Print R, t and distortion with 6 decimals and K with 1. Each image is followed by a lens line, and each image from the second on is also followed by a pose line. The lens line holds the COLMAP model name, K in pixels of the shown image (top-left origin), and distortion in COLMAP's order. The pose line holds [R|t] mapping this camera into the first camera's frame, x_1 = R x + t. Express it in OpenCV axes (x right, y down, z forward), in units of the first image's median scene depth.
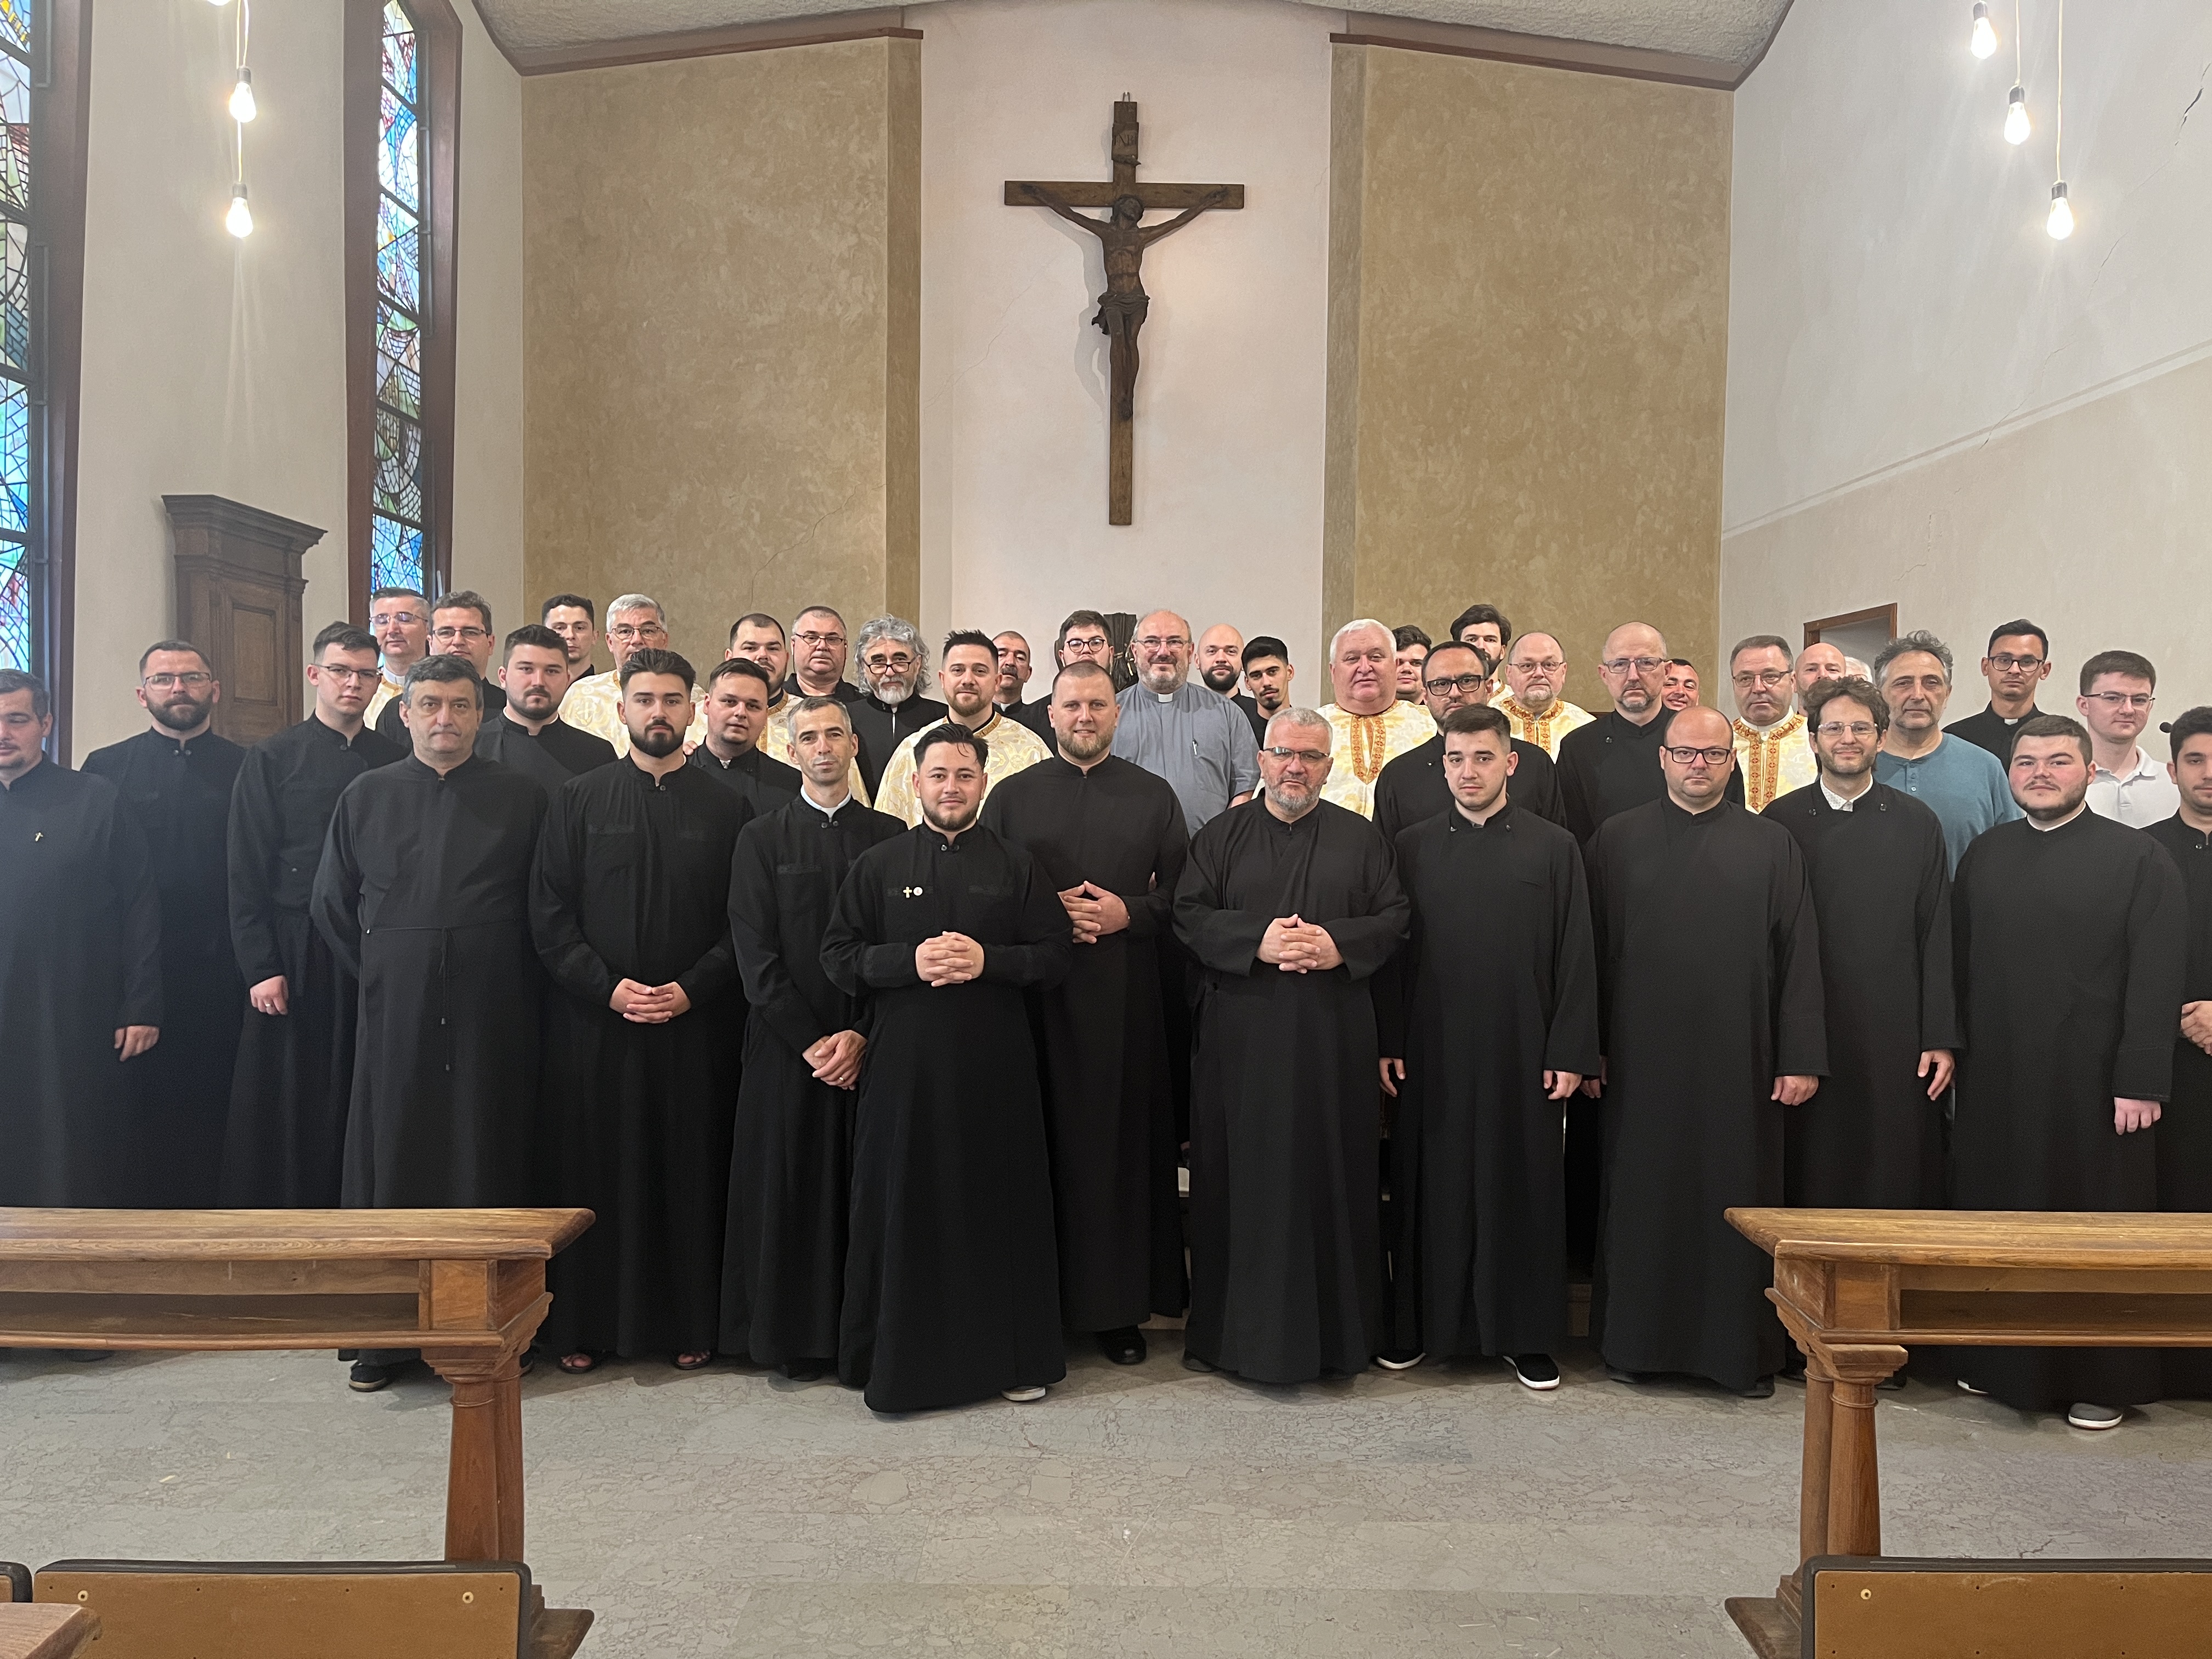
lens RADIAL K [[1673.0, 0, 1103.3], [0, 1673.0, 828.3], [0, 0, 1]] dist [0.064417, -0.077990]
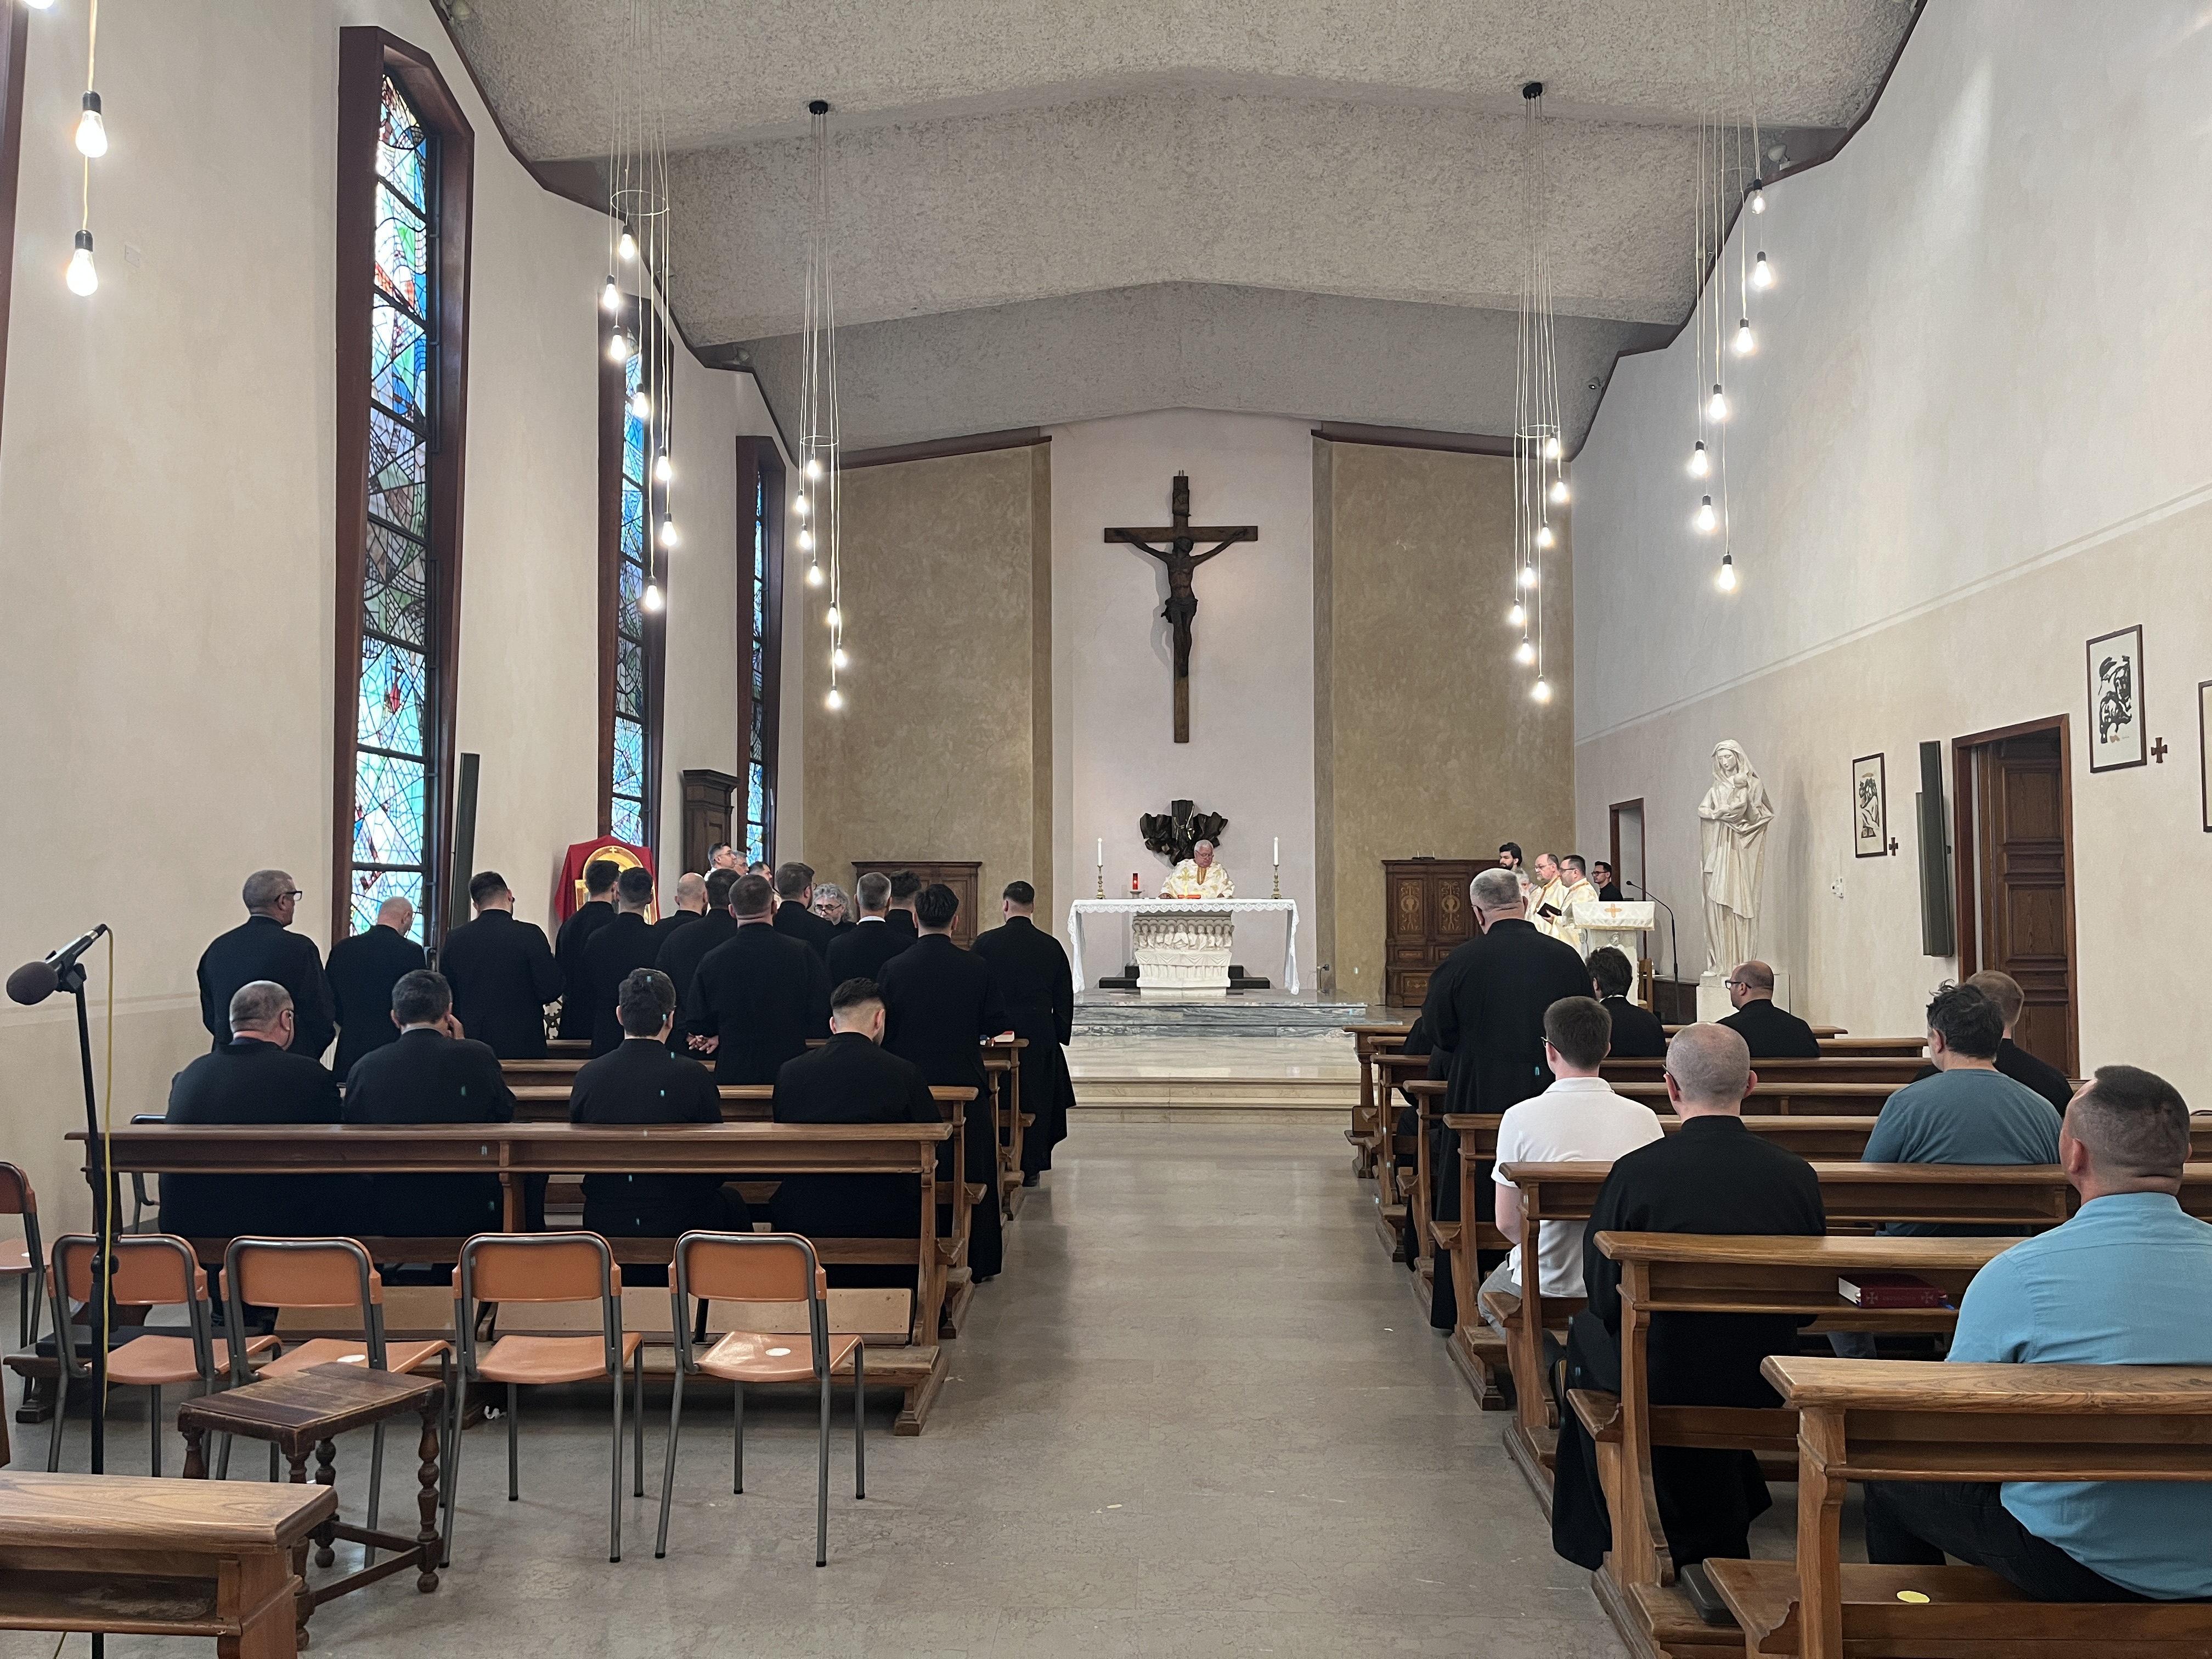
lens RADIAL K [[1657.0, 0, 1090.4], [0, 1657.0, 837.7], [0, 0, 1]] dist [0.160082, -0.411228]
pose [[0.998646, -0.017100, -0.049123, -0.000205], [0.013691, 0.997528, -0.068917, 0.011000], [0.050180, 0.068151, 0.996412, -0.540536]]
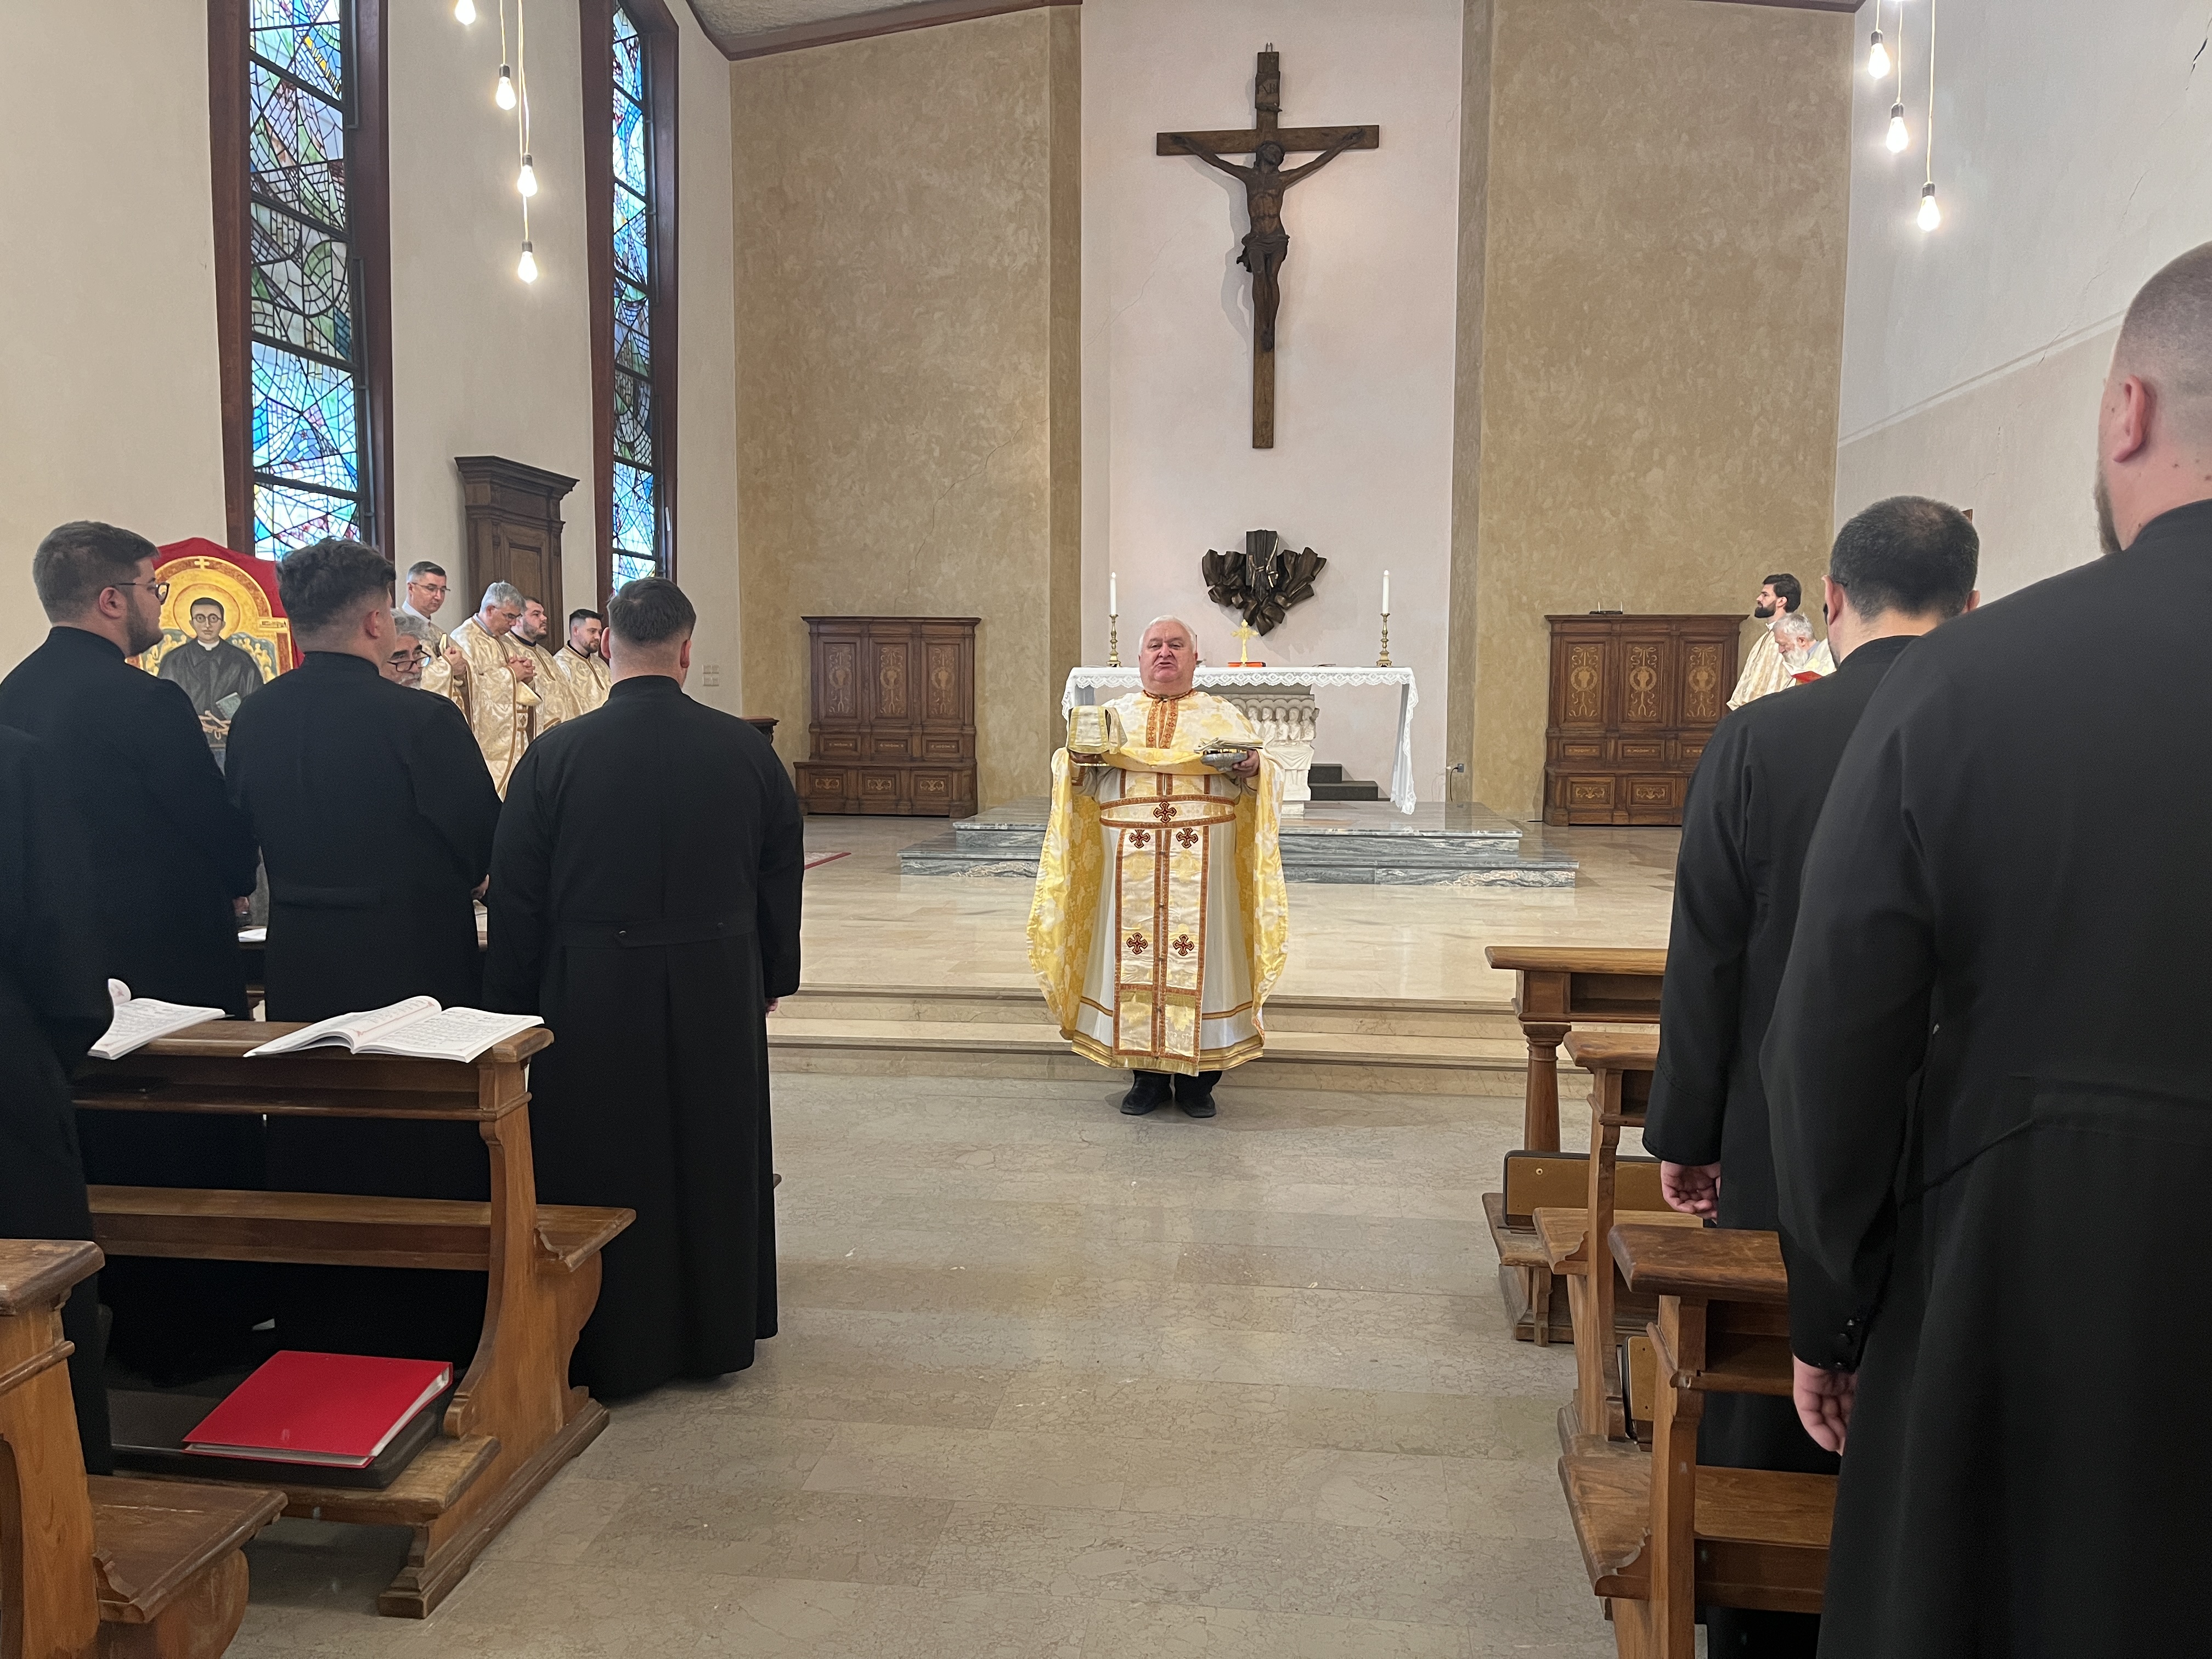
lens RADIAL K [[1667.3, 0, 1101.4], [0, 1667.3, 829.6], [0, 0, 1]] dist [0.048375, -0.042542]
pose [[0.992529, 0.001898, -0.121998, 0.040252], [0.004913, 0.998446, 0.055506, 0.005981], [0.121914, -0.055691, 0.990977, -0.109020]]
